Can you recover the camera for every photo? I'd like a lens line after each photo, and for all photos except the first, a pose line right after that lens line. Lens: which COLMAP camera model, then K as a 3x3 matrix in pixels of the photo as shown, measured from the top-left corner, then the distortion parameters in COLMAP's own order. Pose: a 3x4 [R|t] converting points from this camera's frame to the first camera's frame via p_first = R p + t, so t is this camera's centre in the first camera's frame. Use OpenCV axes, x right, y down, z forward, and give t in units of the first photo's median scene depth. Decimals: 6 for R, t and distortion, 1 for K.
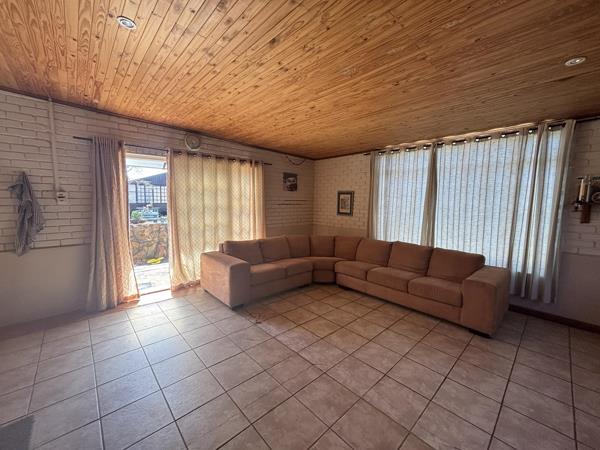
lens RADIAL K [[239.0, 0, 300.0], [0, 239.0, 225.0], [0, 0, 1]] dist [0.001448, -0.000200]
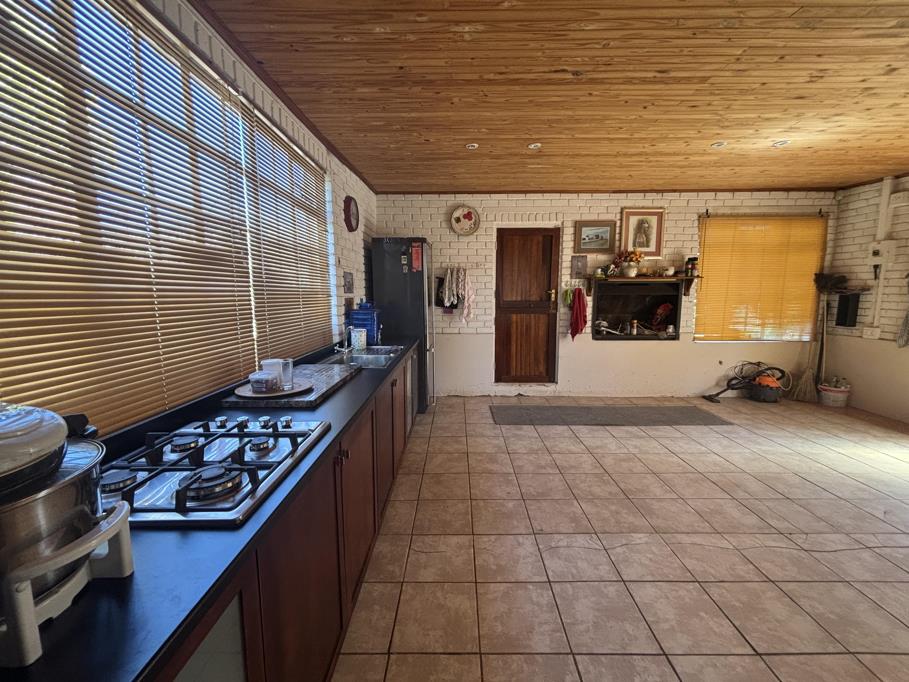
lens RADIAL K [[362.1, 0, 454.5], [0, 362.1, 341.0], [0, 0, 1]] dist [0.001448, -0.000200]
pose [[-0.688043, 0.083944, -0.720798, 1.512184], [-0.071996, 0.980489, 0.182913, -0.043916], [0.722090, 0.177746, -0.668575, 0.962952]]
